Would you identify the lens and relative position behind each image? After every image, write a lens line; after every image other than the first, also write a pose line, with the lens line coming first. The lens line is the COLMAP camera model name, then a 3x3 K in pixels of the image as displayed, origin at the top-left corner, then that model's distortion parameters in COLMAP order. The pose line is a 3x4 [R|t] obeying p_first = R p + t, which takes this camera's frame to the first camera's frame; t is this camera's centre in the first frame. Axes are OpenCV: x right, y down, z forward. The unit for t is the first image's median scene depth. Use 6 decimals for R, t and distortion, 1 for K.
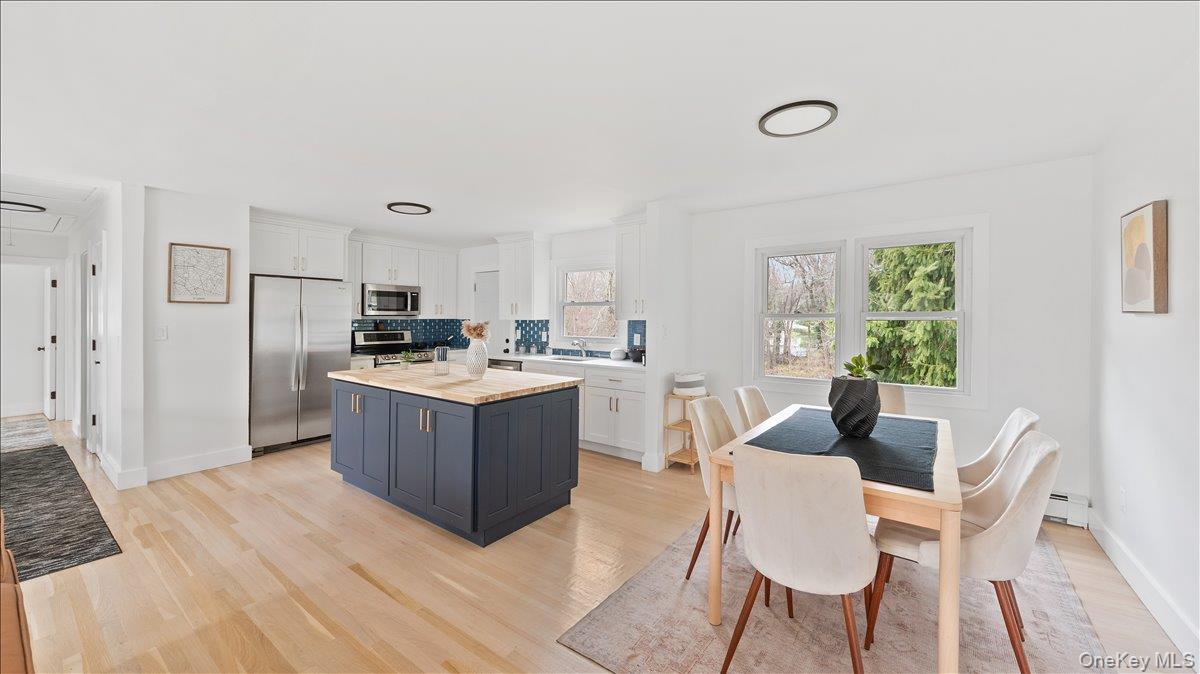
lens RADIAL K [[450.5, 0, 609.9], [0, 450.5, 314.0], [0, 0, 1]] dist [-0.000818, -0.000349]
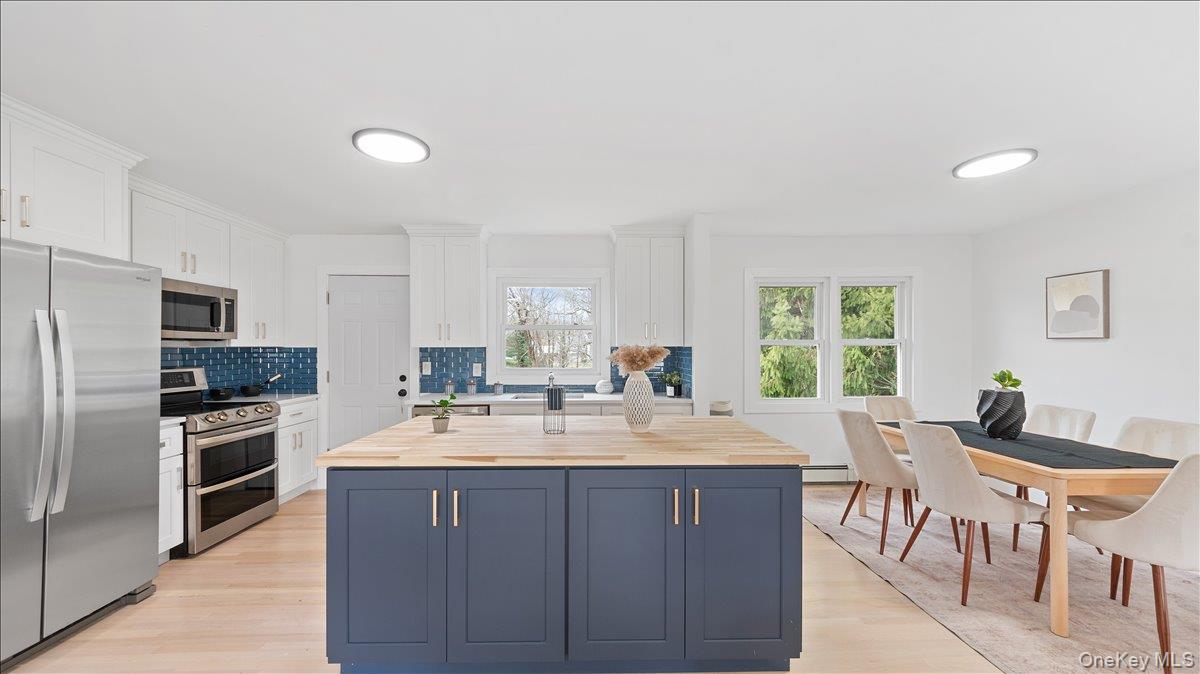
lens RADIAL K [[446.2, 0, 594.1], [0, 446.2, 351.1], [0, 0, 1]] dist [-0.000551, 0.000368]
pose [[0.792972, -0.006879, 0.609219, -0.465654], [-0.001334, 0.999914, 0.013028, 0.010213], [-0.609256, -0.011144, 0.792895, 0.316501]]
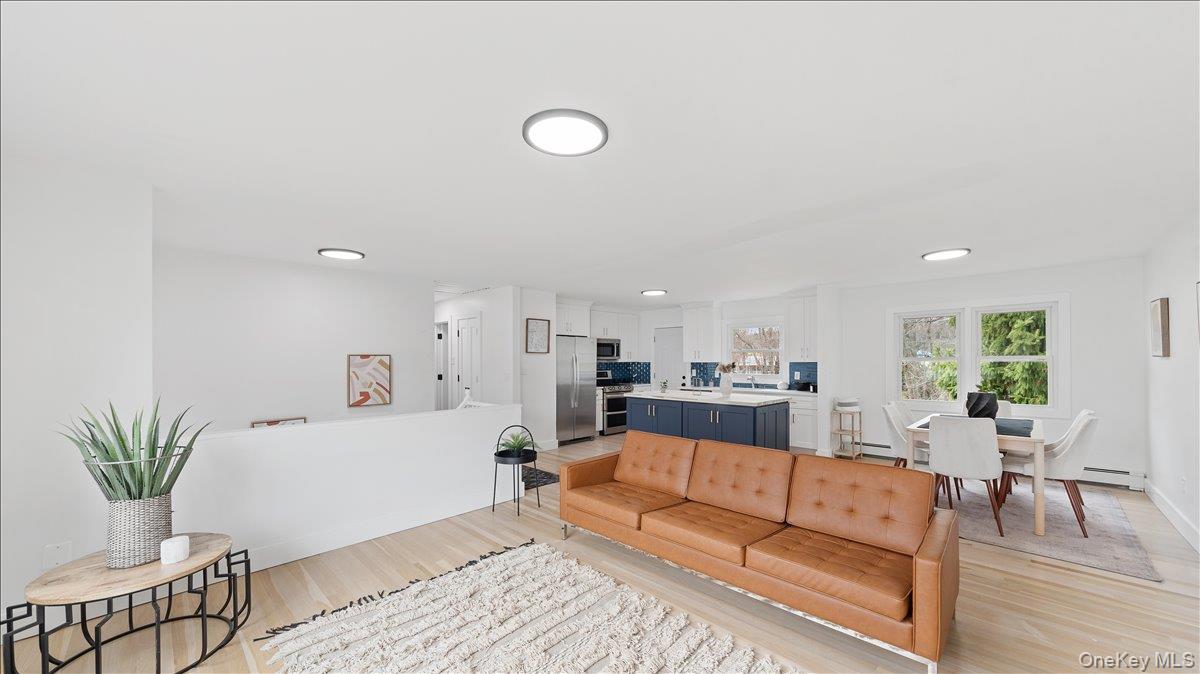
lens RADIAL K [[446.2, 0, 594.1], [0, 446.2, 351.1], [0, 0, 1]] dist [-0.000551, 0.000368]
pose [[0.988079, -0.007970, -0.153743, -0.327532], [0.005758, 0.999873, -0.014827, -0.003639], [0.153841, 0.013765, 0.988000, -0.463663]]
